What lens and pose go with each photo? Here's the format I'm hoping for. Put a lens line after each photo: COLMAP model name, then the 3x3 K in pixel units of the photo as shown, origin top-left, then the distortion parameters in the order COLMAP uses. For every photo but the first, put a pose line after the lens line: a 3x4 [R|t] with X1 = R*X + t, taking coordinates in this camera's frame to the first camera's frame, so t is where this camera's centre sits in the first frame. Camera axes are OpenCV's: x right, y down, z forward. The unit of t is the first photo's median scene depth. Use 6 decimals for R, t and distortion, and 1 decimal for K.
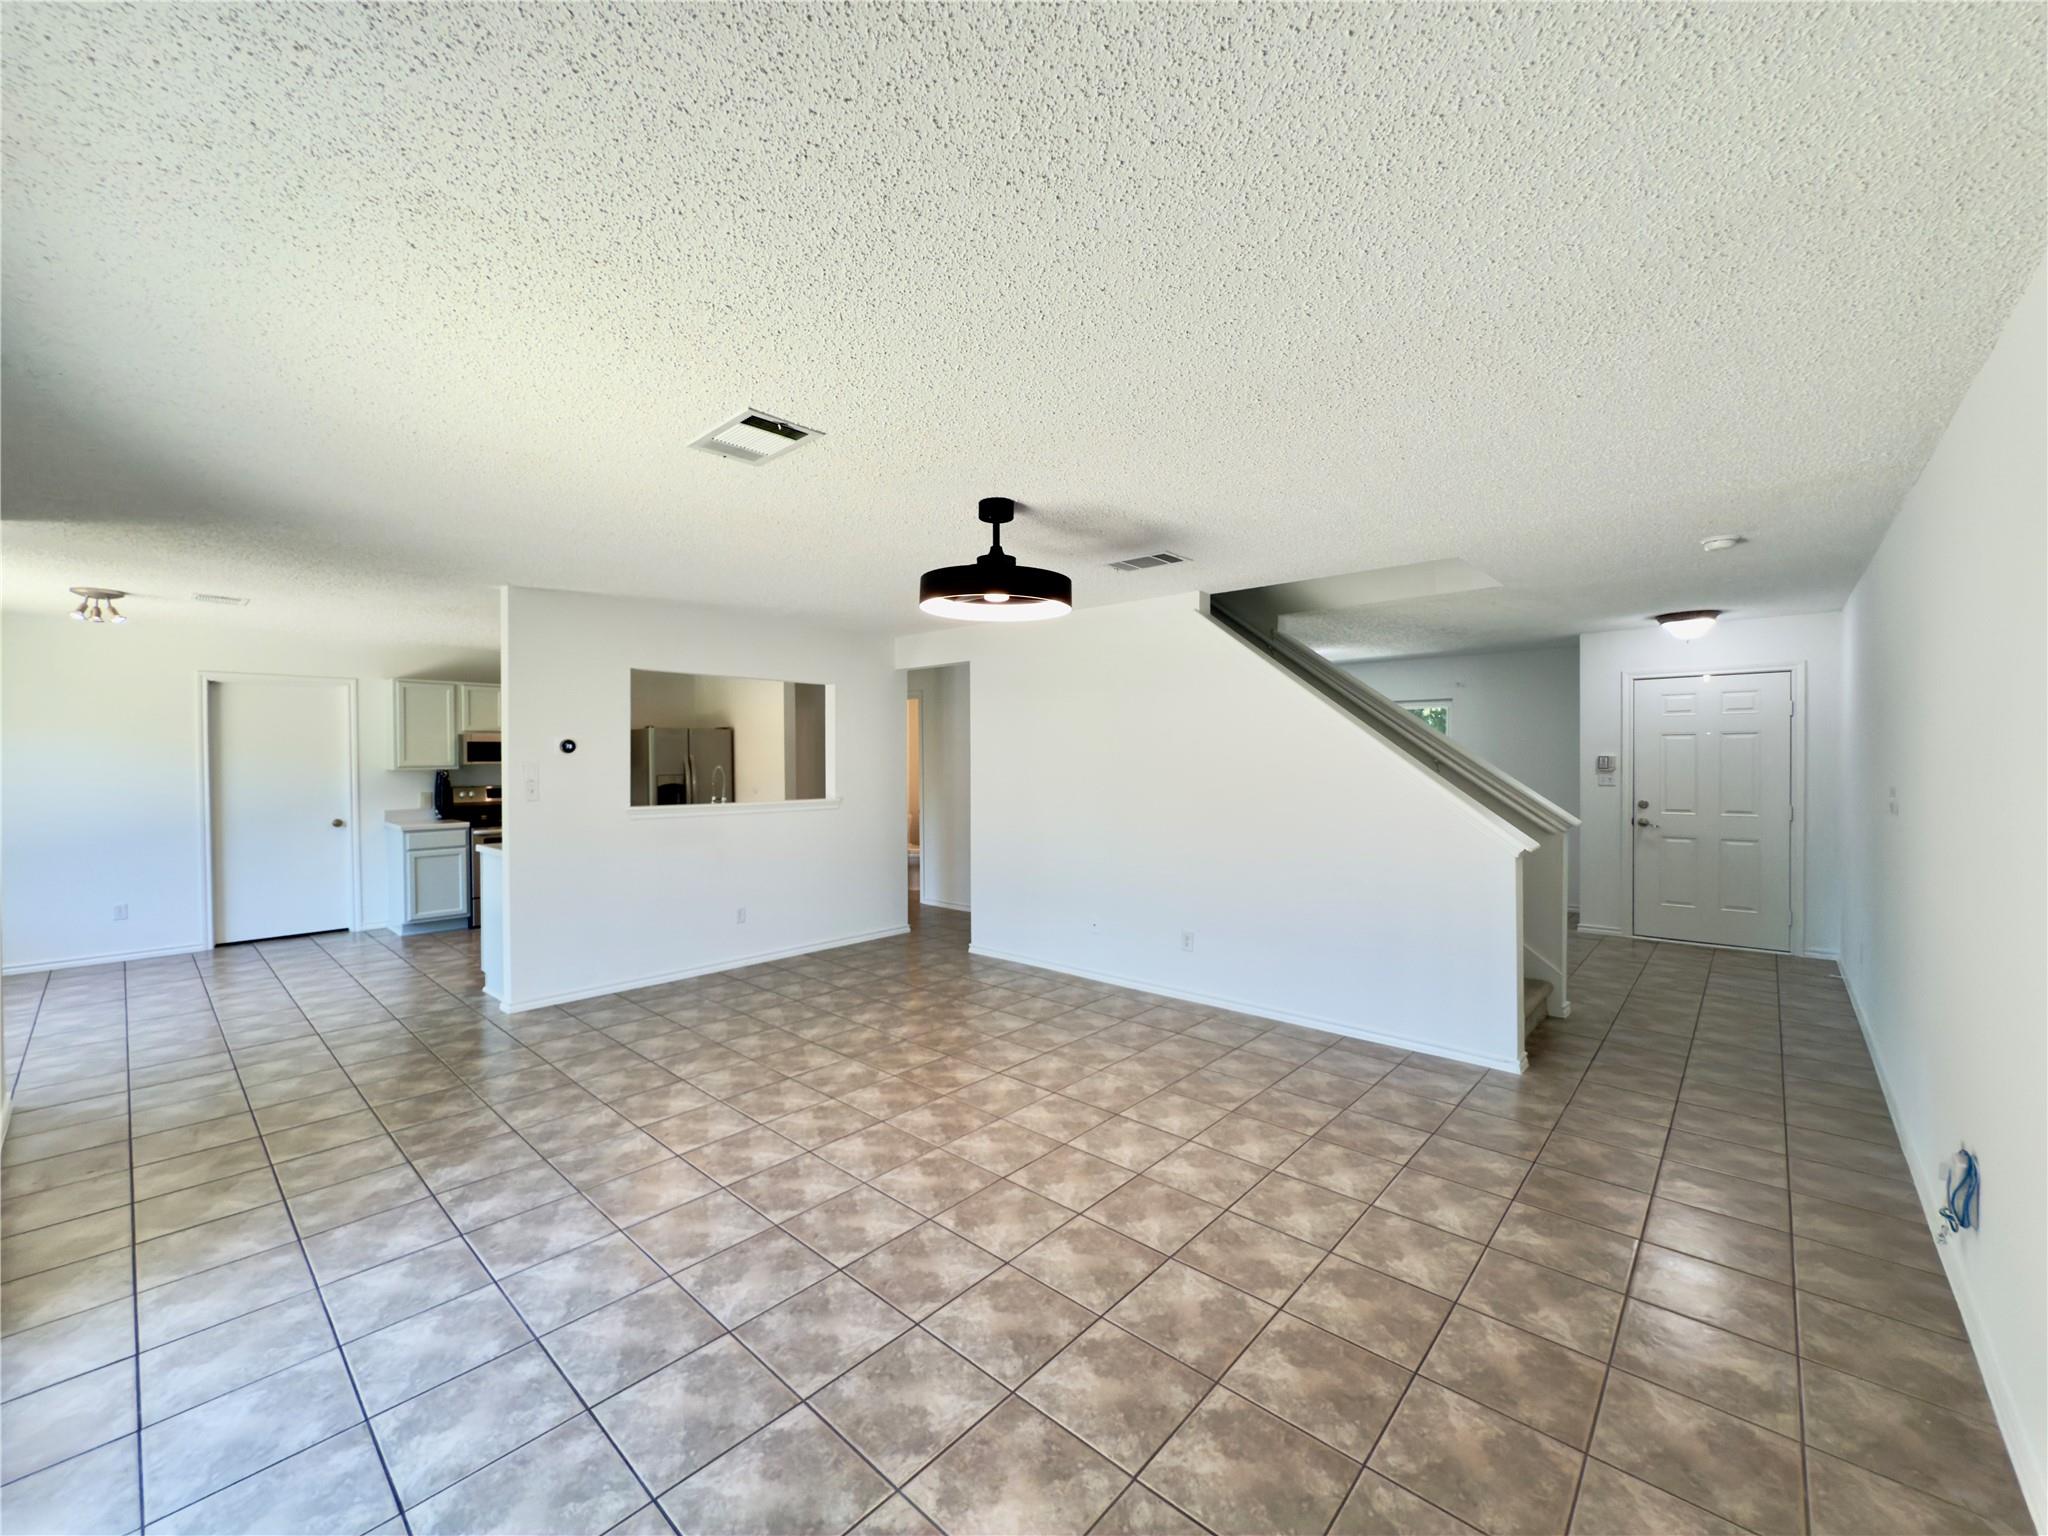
lens RADIAL K [[819.1, 0, 1025.9], [0, 819.1, 769.3], [0, 0, 1]] dist [0.000919, -0.000257]
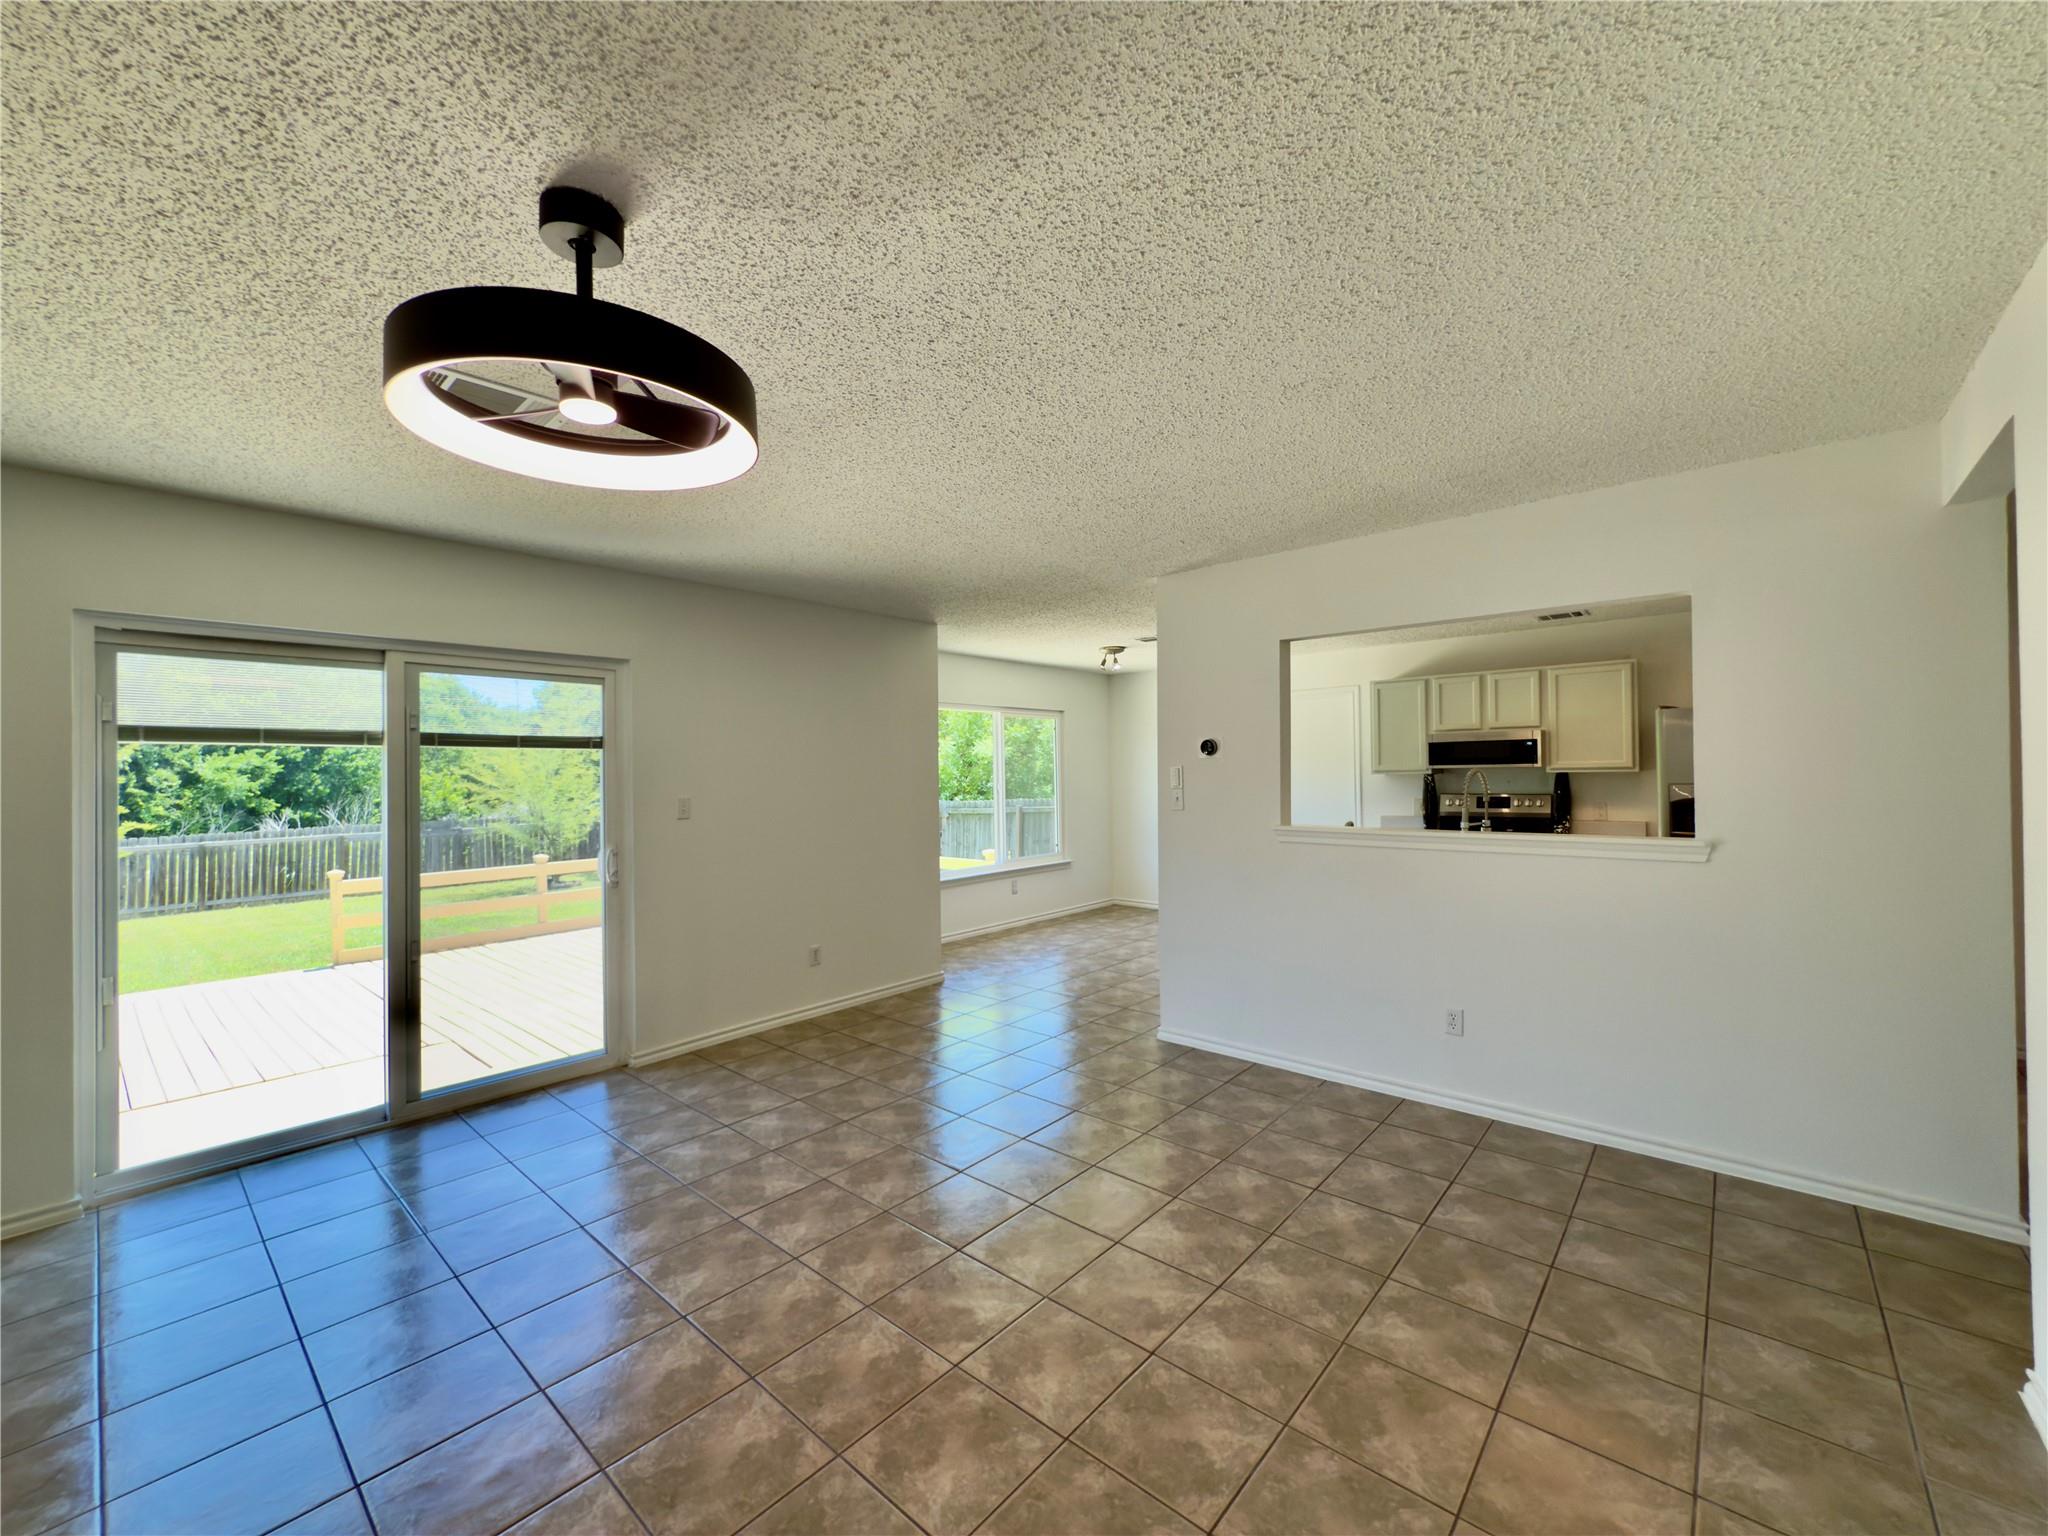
lens RADIAL K [[819.1, 0, 1025.9], [0, 819.1, 769.3], [0, 0, 1]] dist [0.000919, -0.000257]
pose [[0.015913, -0.003769, -0.999866, 0.408241], [-0.000693, 0.999993, -0.003780, -0.003244], [0.999873, 0.000753, 0.015911, 1.166746]]
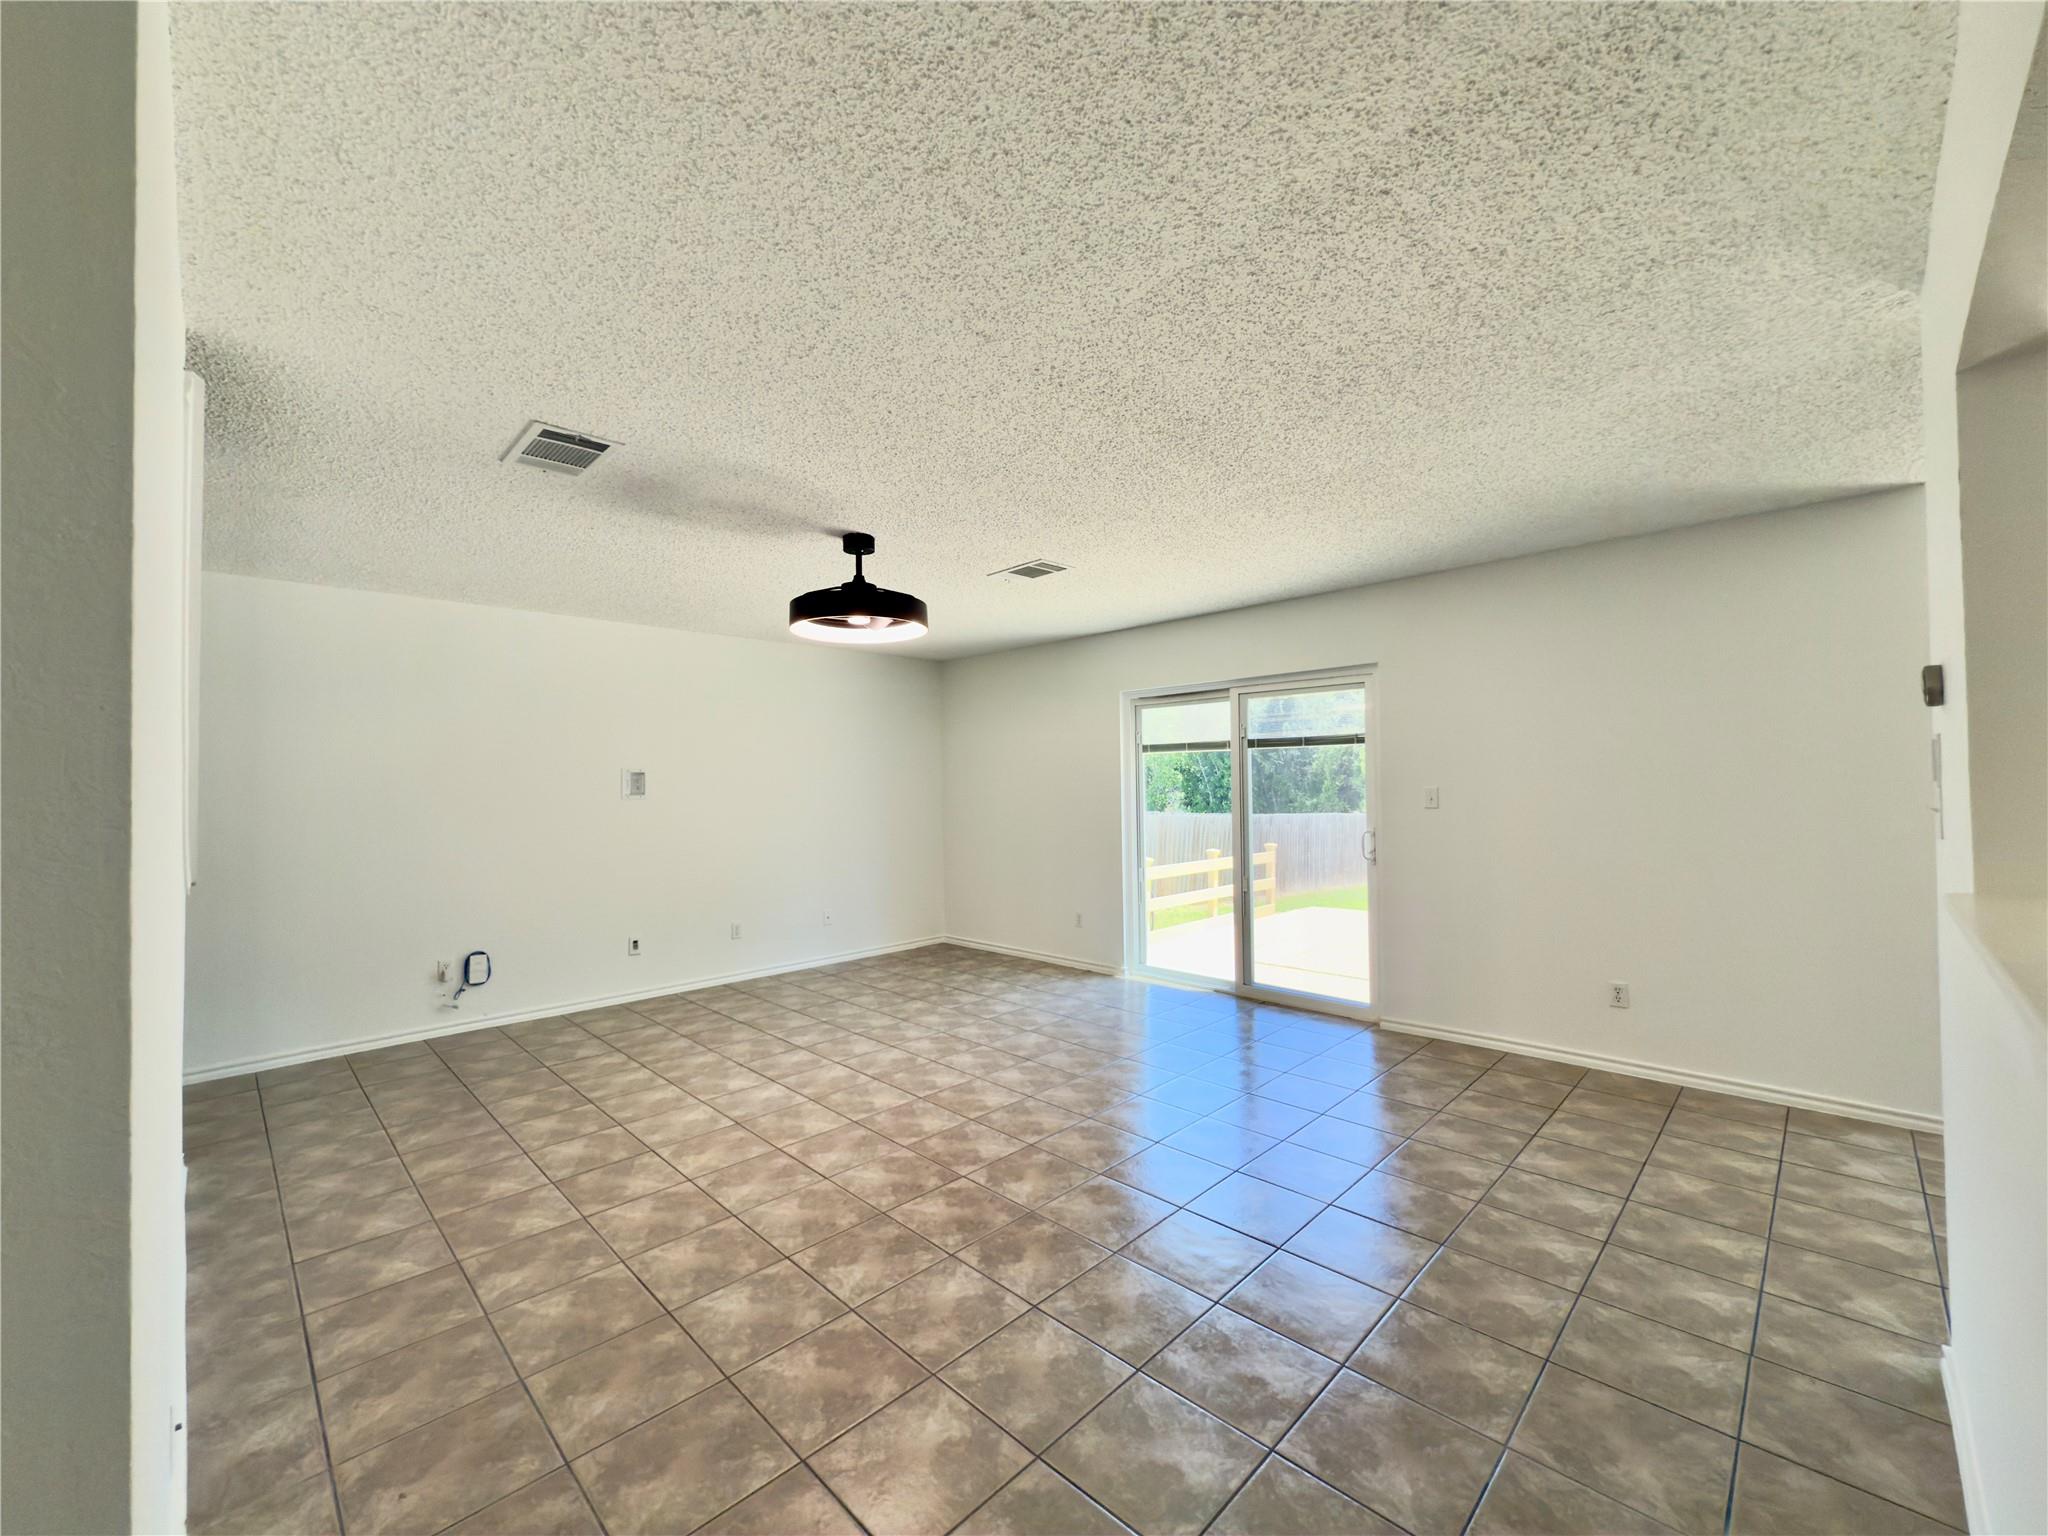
lens RADIAL K [[819.1, 0, 1025.9], [0, 819.1, 769.3], [0, 0, 1]] dist [0.000919, -0.000257]
pose [[-0.998707, 0.018352, 0.047410, -0.293342], [0.018185, 0.999827, -0.003967, 0.001629], [-0.047474, -0.003100, -0.998868, 1.976296]]
